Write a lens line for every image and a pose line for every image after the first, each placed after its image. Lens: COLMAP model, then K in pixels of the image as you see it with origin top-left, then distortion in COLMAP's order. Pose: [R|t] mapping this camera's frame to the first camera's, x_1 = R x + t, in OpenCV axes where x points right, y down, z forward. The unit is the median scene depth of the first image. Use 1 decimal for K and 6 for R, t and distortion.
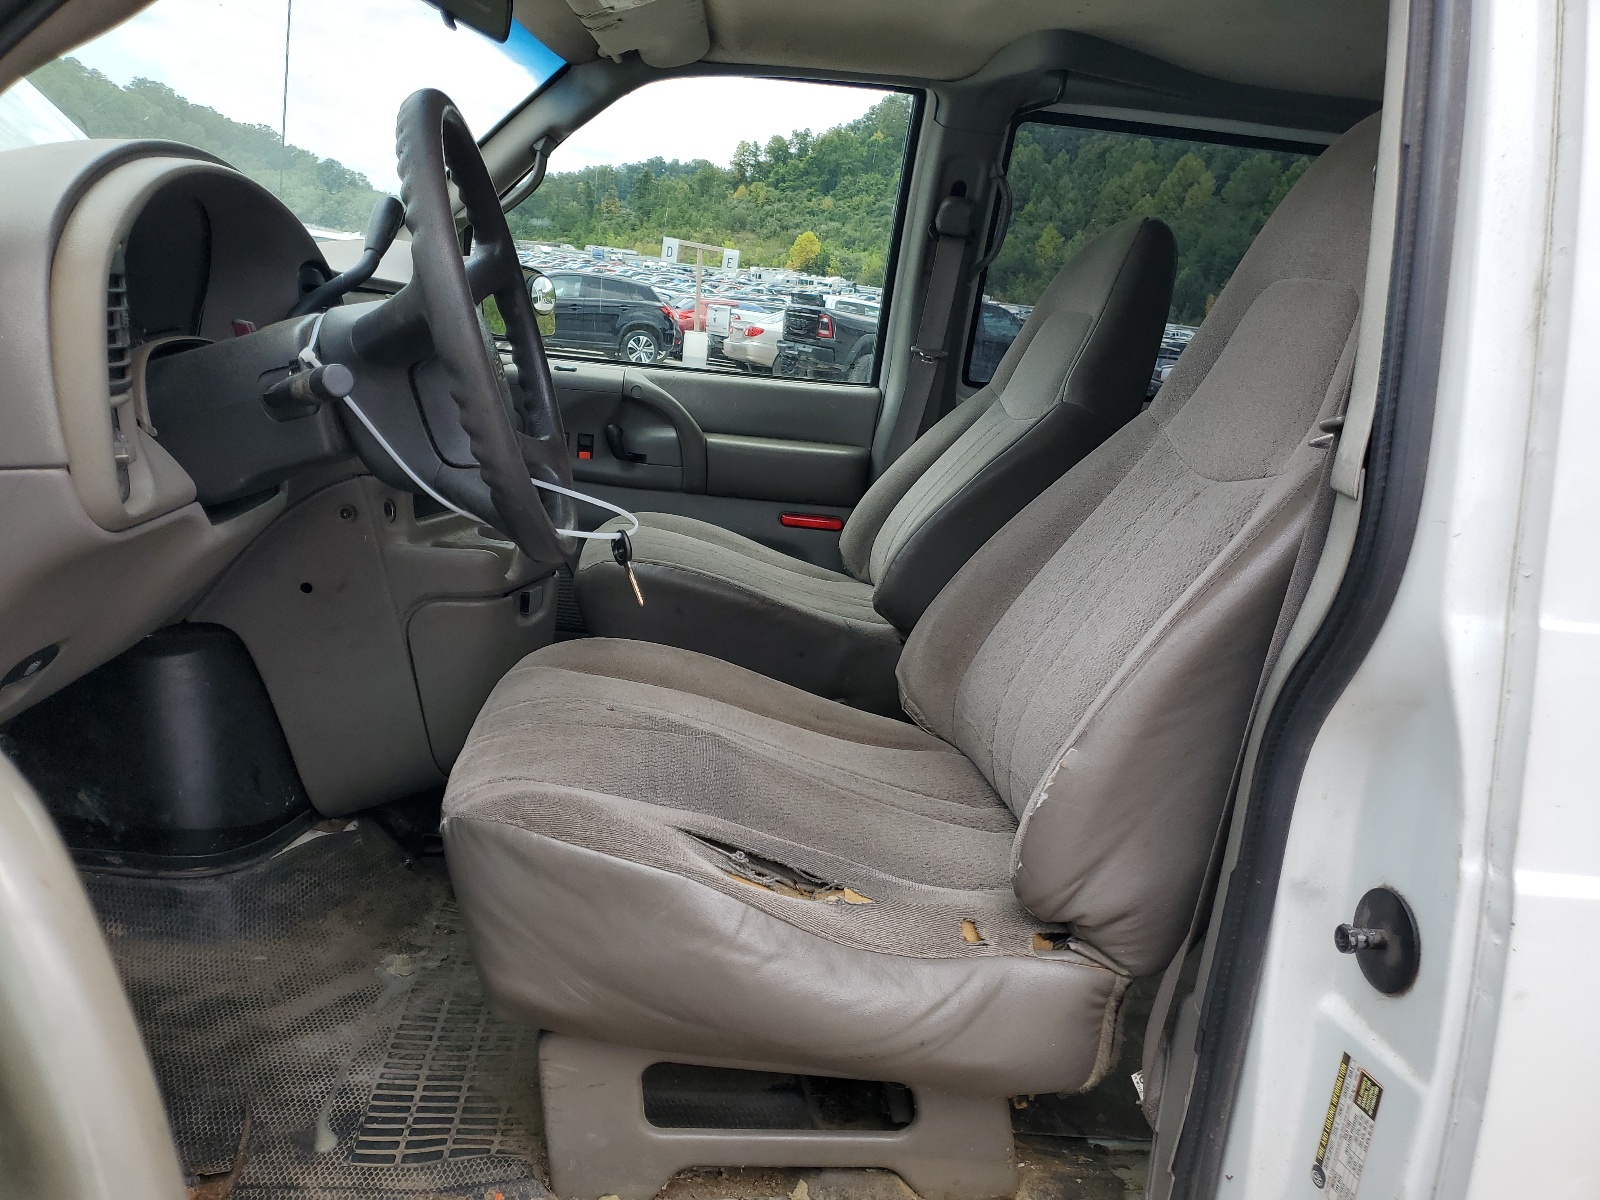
lens RADIAL K [[1269.3, 0, 796.8], [0, 1269.3, 606.7], [0, 0, 1]] dist [0.086243, -0.001597]
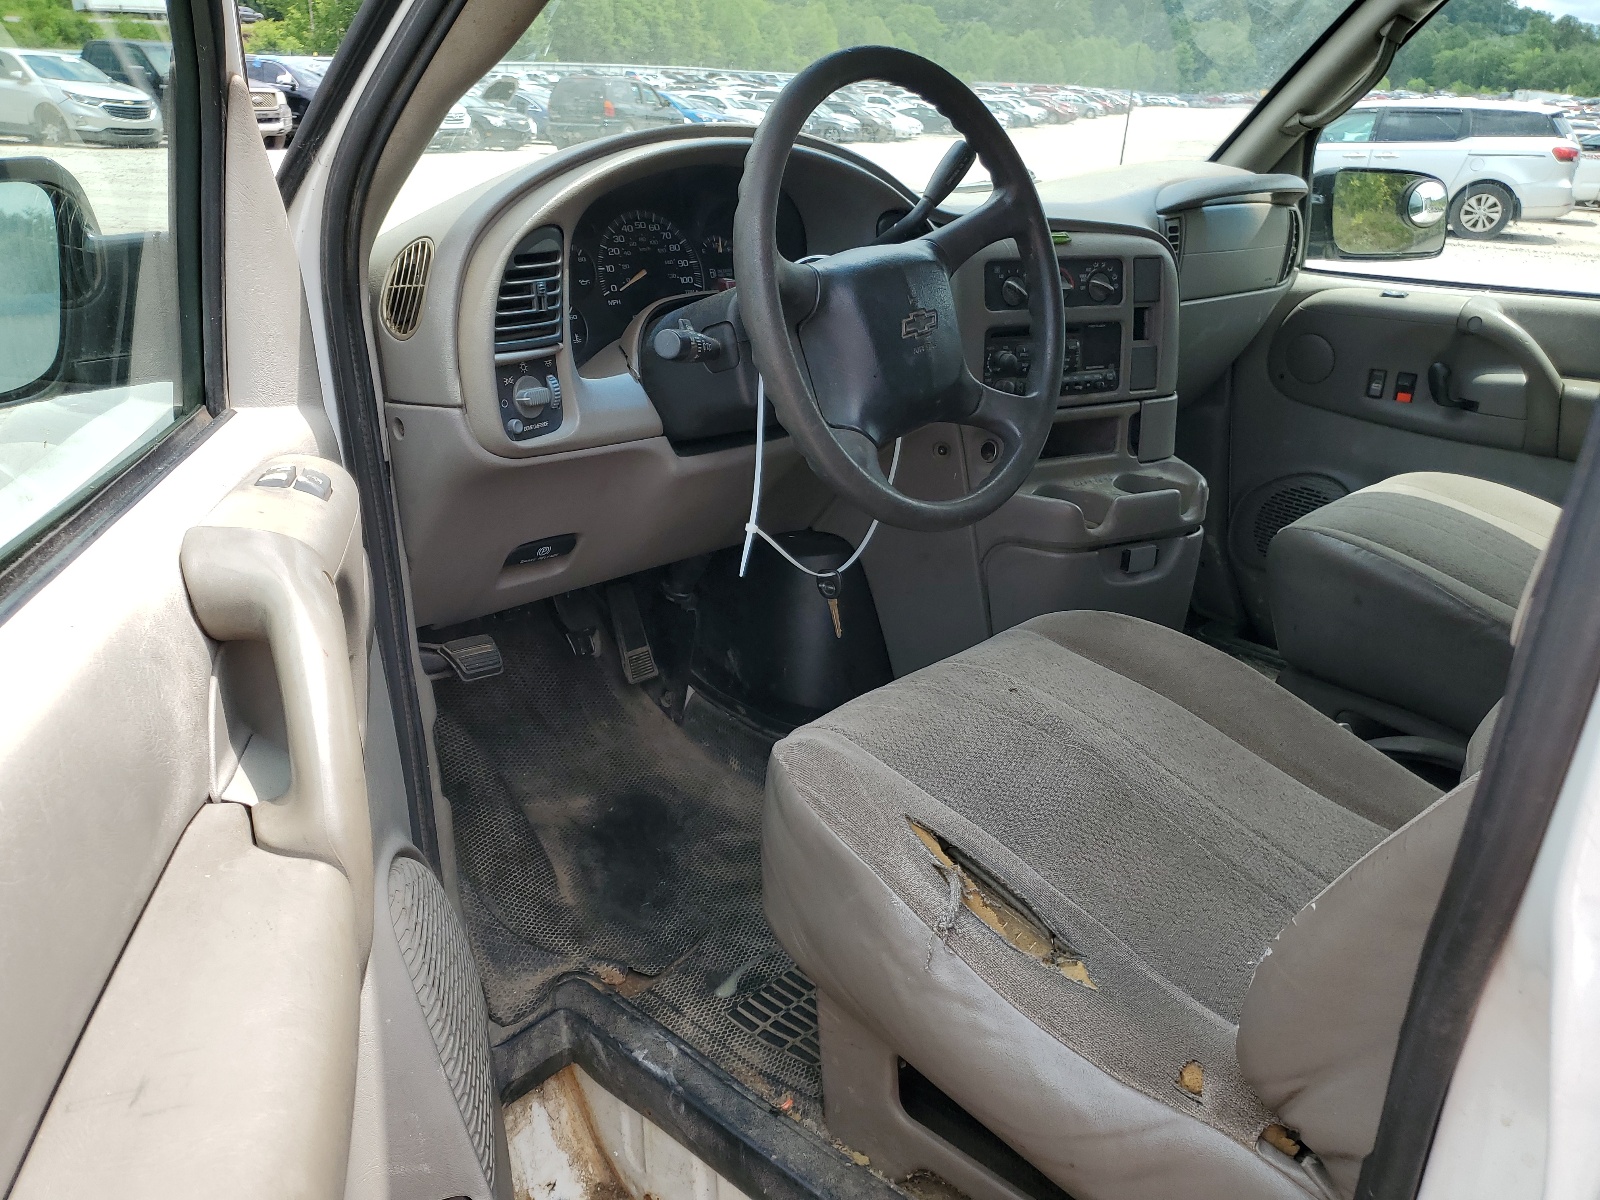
lens RADIAL K [[1269.3, 0, 797.4], [0, 1269.3, 602.4], [0, 0, 1]] dist [0.086243, -0.001597]
pose [[0.681405, 0.195929, -0.705194, 0.404368], [-0.143330, 0.980569, 0.133943, -0.089067], [0.717735, 0.009806, 0.696247, 0.228703]]
